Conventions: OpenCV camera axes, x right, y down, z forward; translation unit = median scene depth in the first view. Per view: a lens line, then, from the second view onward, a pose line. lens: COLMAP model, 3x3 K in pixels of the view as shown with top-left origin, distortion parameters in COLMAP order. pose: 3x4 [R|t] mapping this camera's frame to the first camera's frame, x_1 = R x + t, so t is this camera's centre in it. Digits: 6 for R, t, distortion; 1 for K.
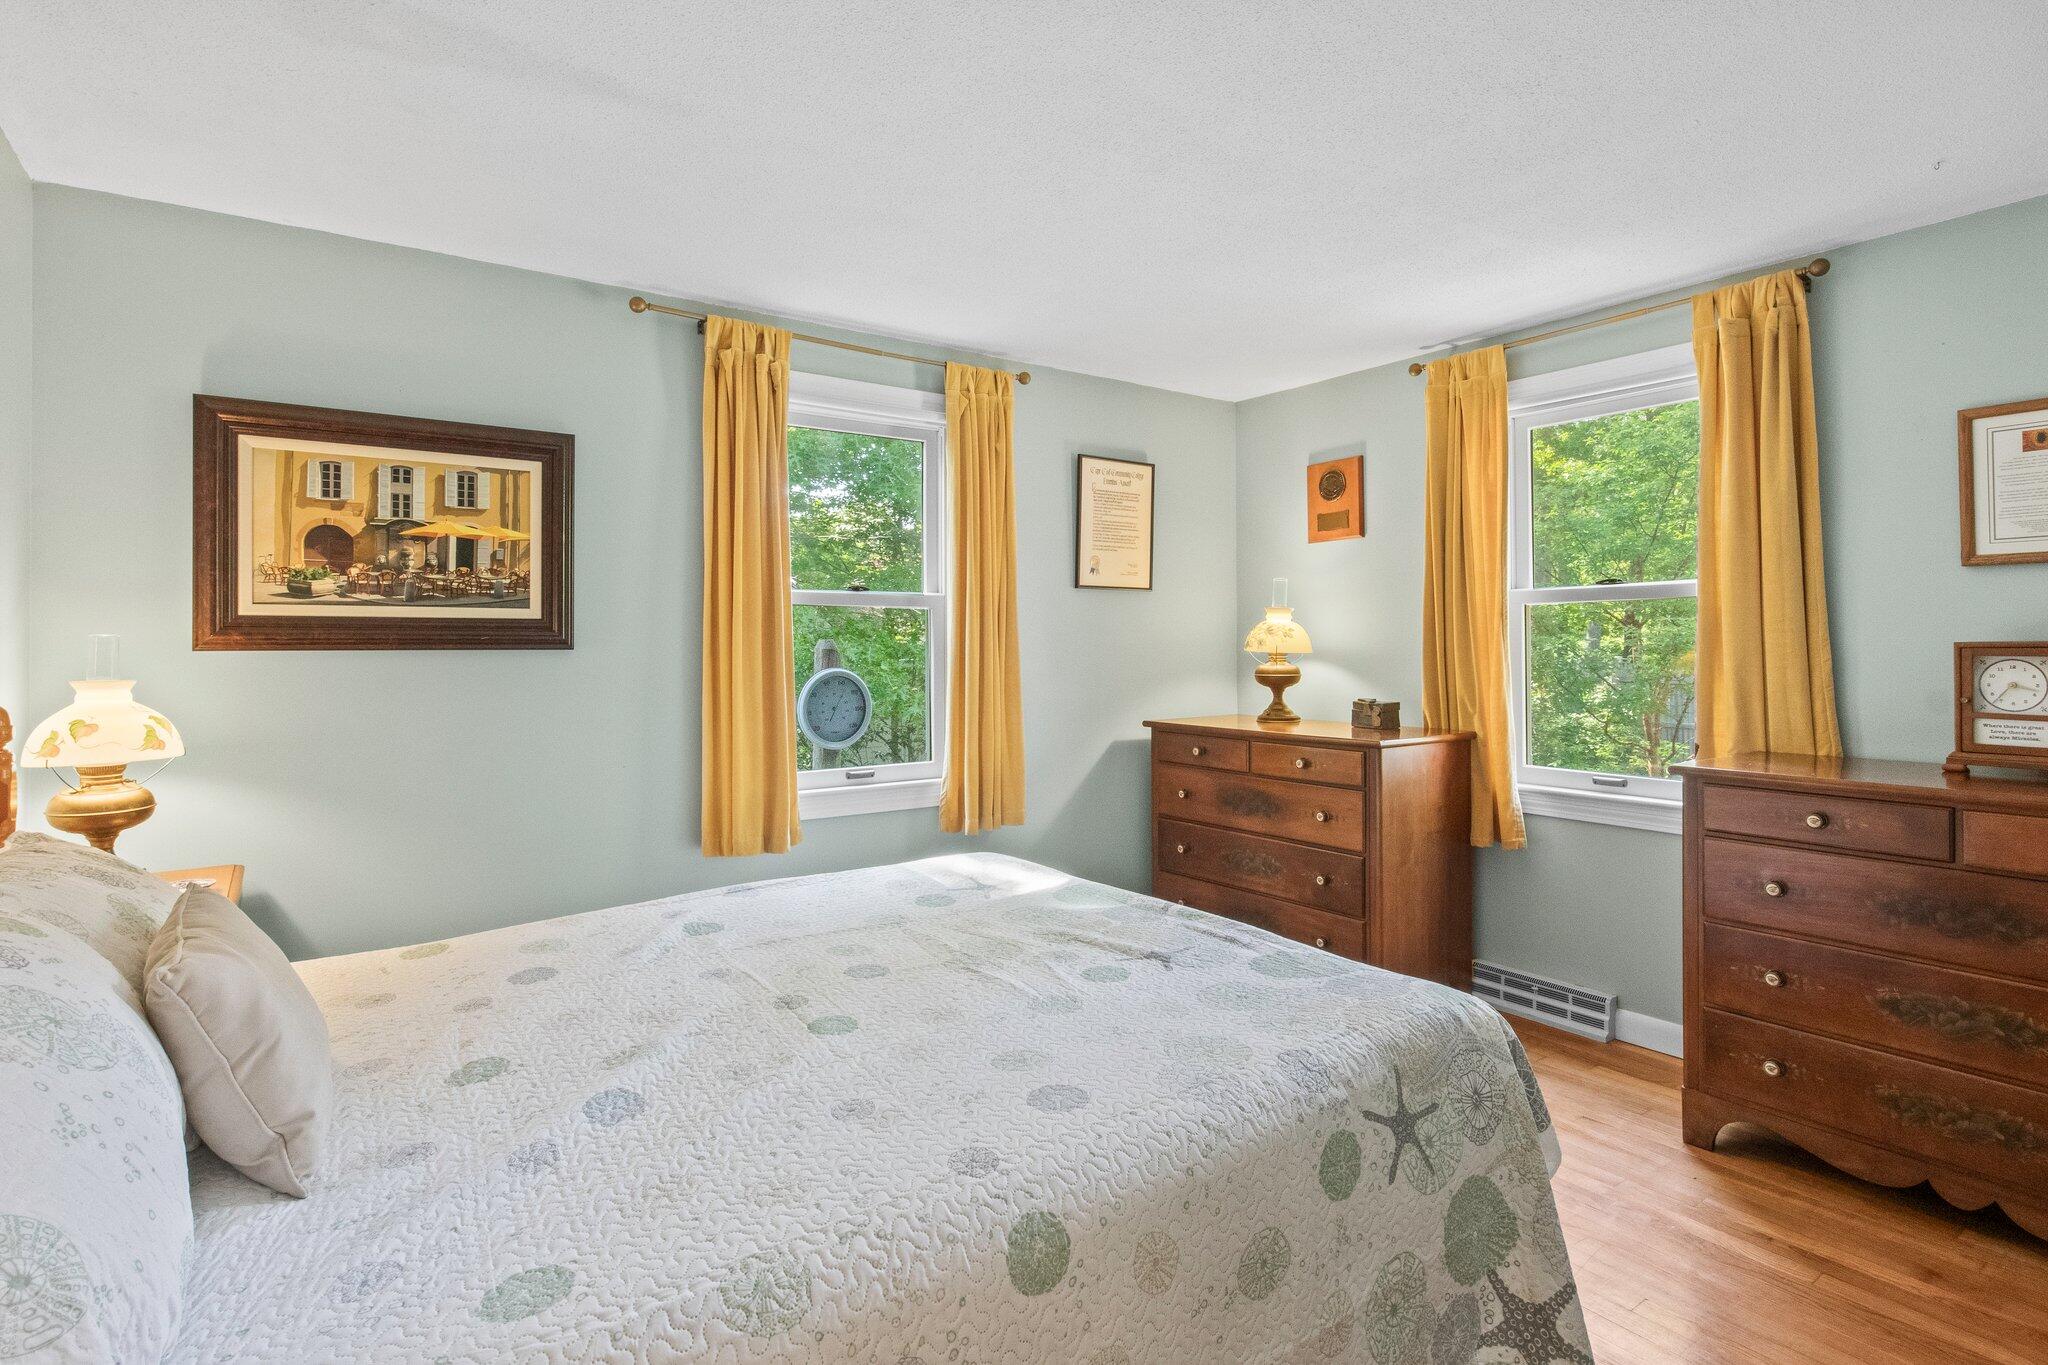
lens RADIAL K [[1039.9, 0, 1039.6], [0, 1039.9, 643.4], [0, 0, 1]] dist [-0.002341, -0.000384]
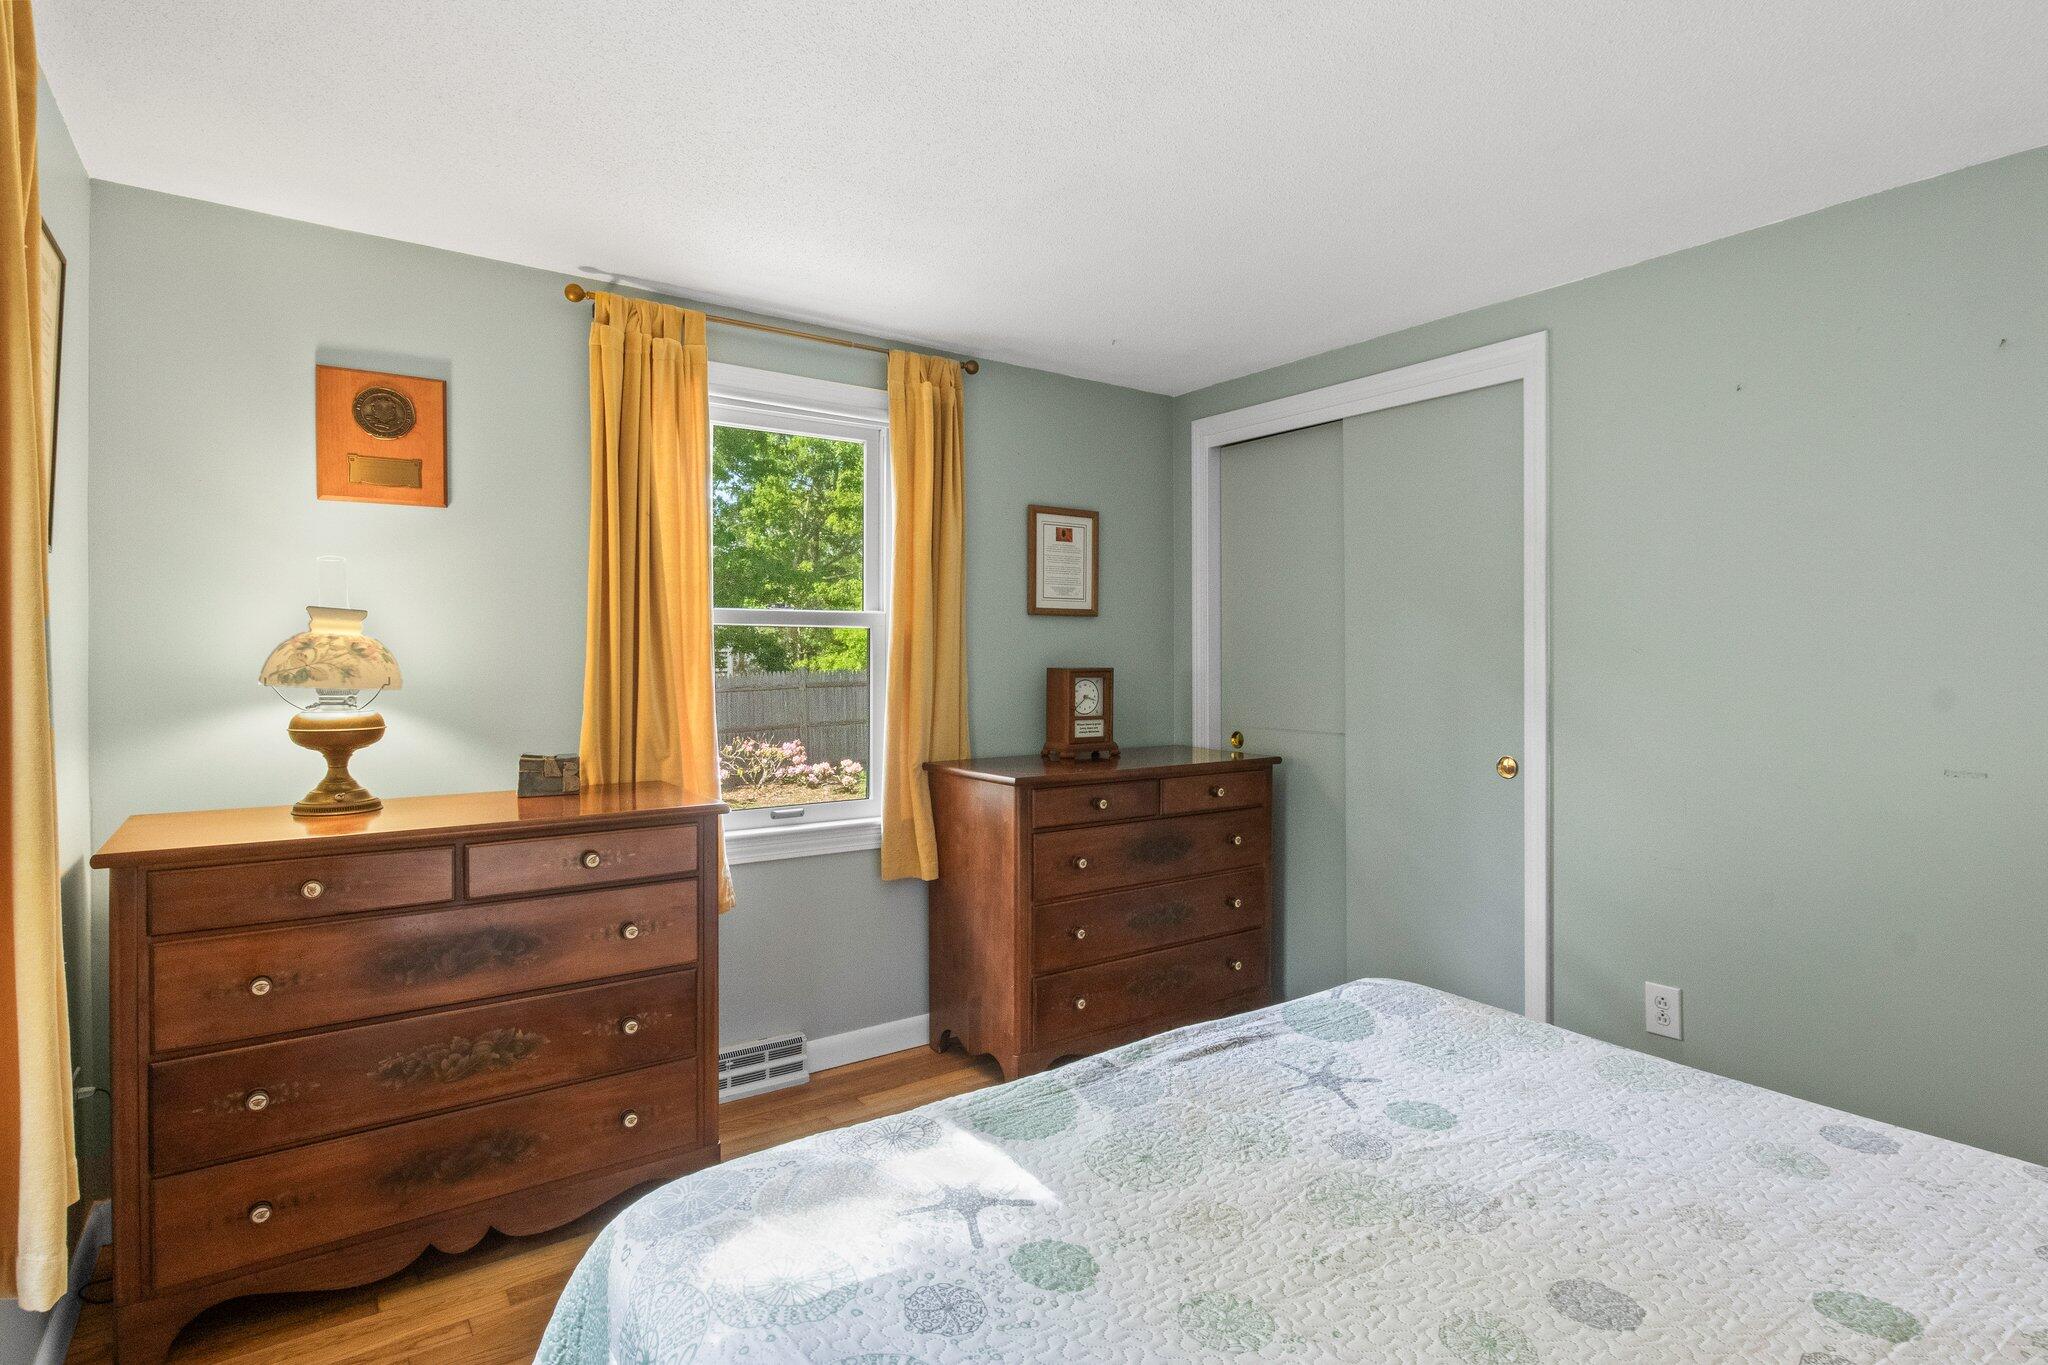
lens RADIAL K [[1055.3, 0, 1023.0], [0, 1055.3, 670.7], [0, 0, 1]] dist [-0.001449, -0.000610]
pose [[-0.005829, -0.009512, 0.999938, -0.485514], [-0.000833, 0.999954, 0.009507, -0.009946], [-0.999983, -0.000778, -0.005837, 0.893315]]
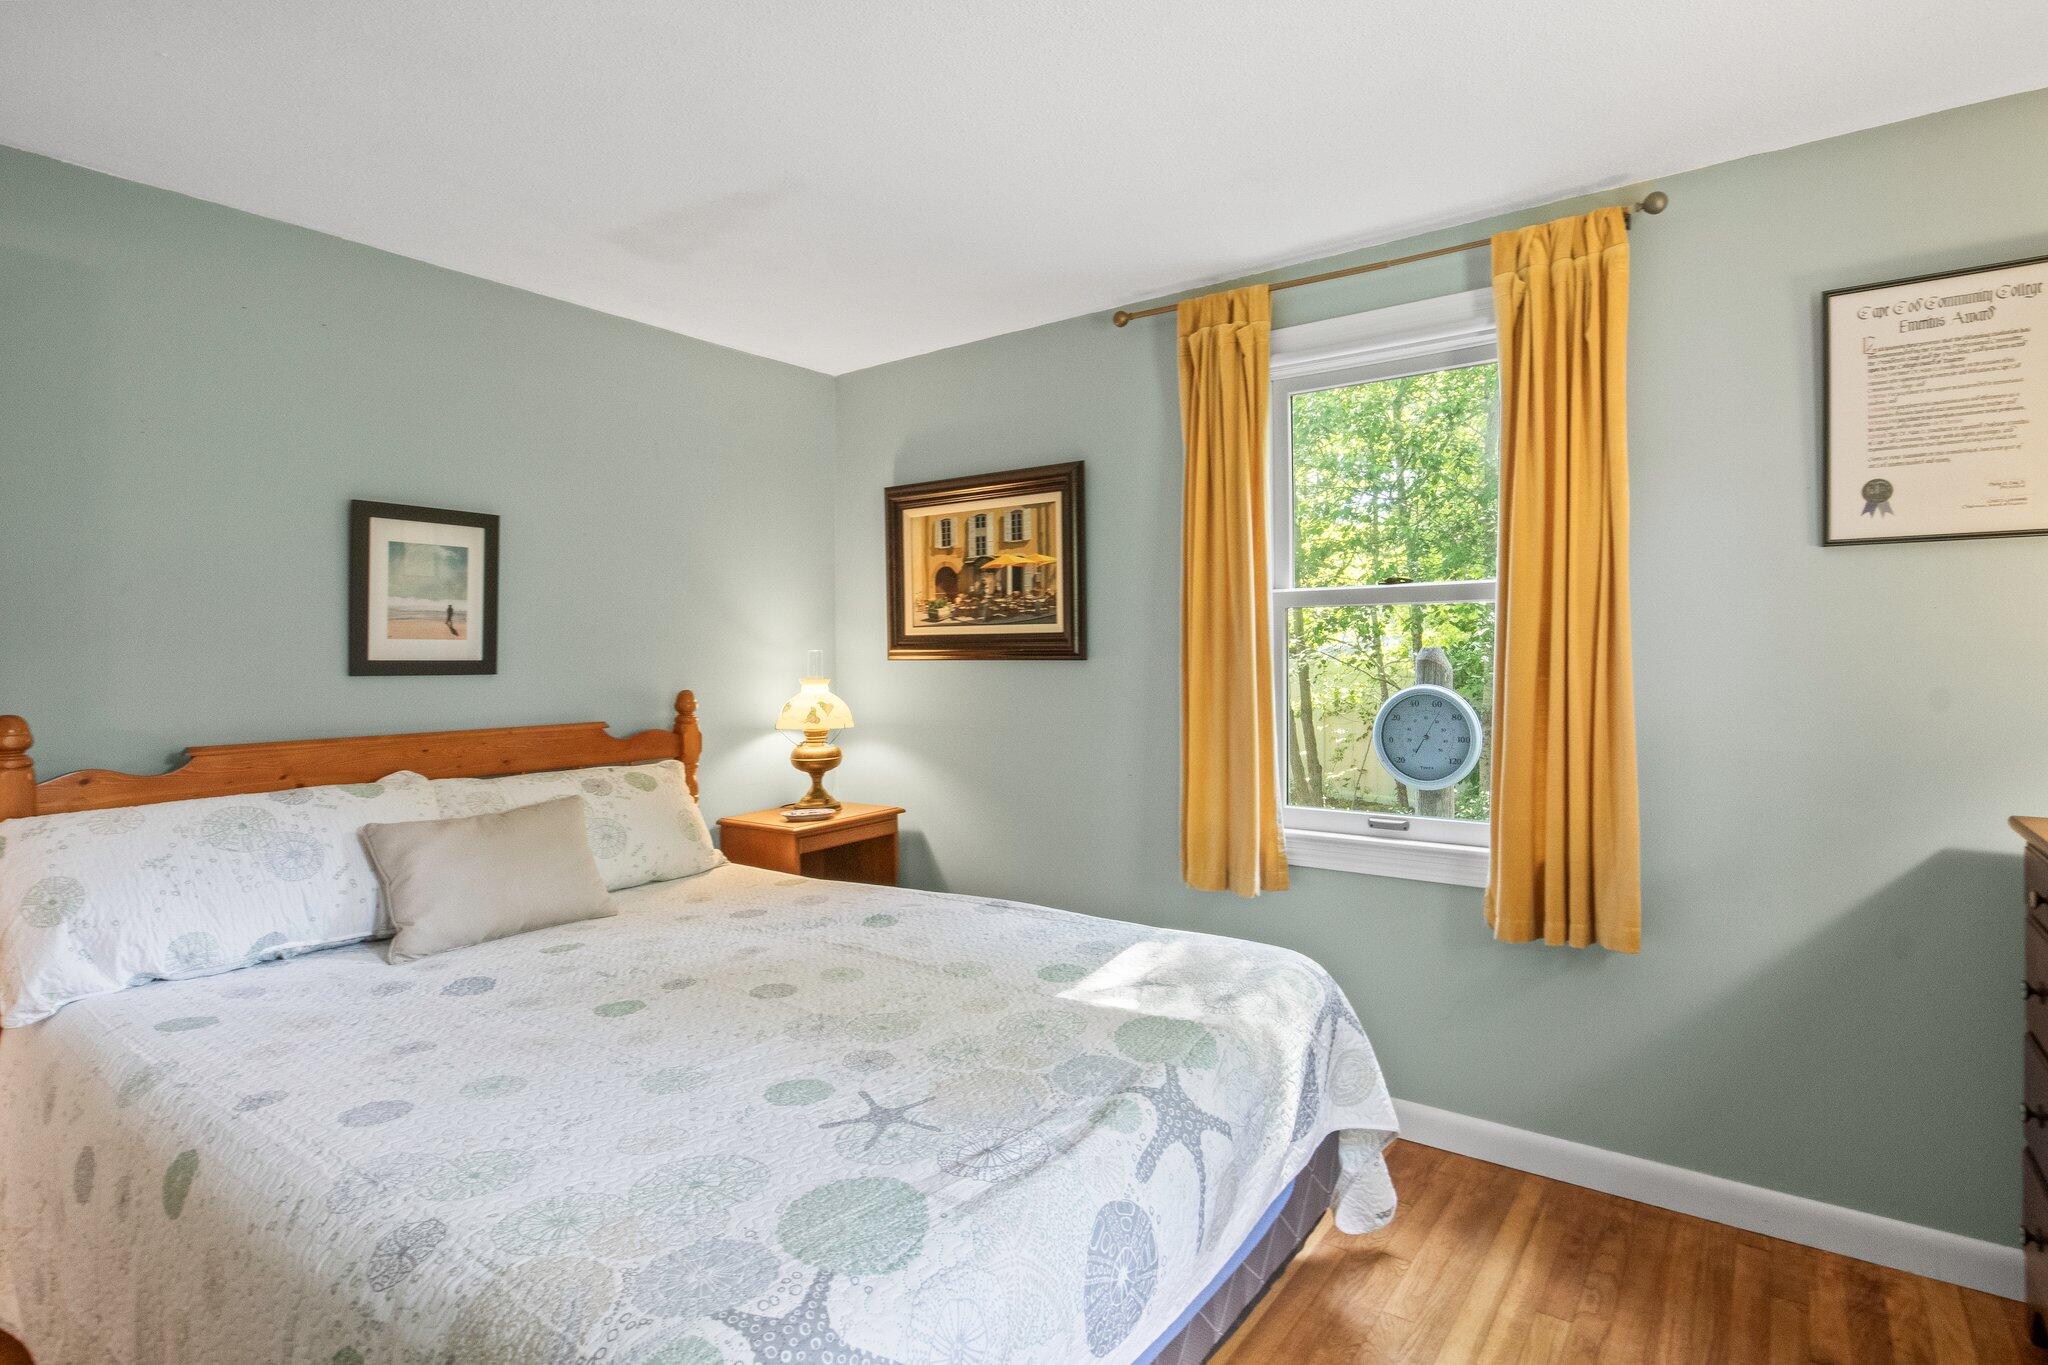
lens RADIAL K [[1030.0, 0, 1035.8], [0, 1030.0, 659.7], [0, 0, 1]] dist [-0.008475, -0.000386]
pose [[0.318806, 0.003719, -0.947813, 0.571804], [0.006158, 0.999963, 0.005995, -0.001119], [0.947800, -0.007748, 0.318772, 0.638872]]
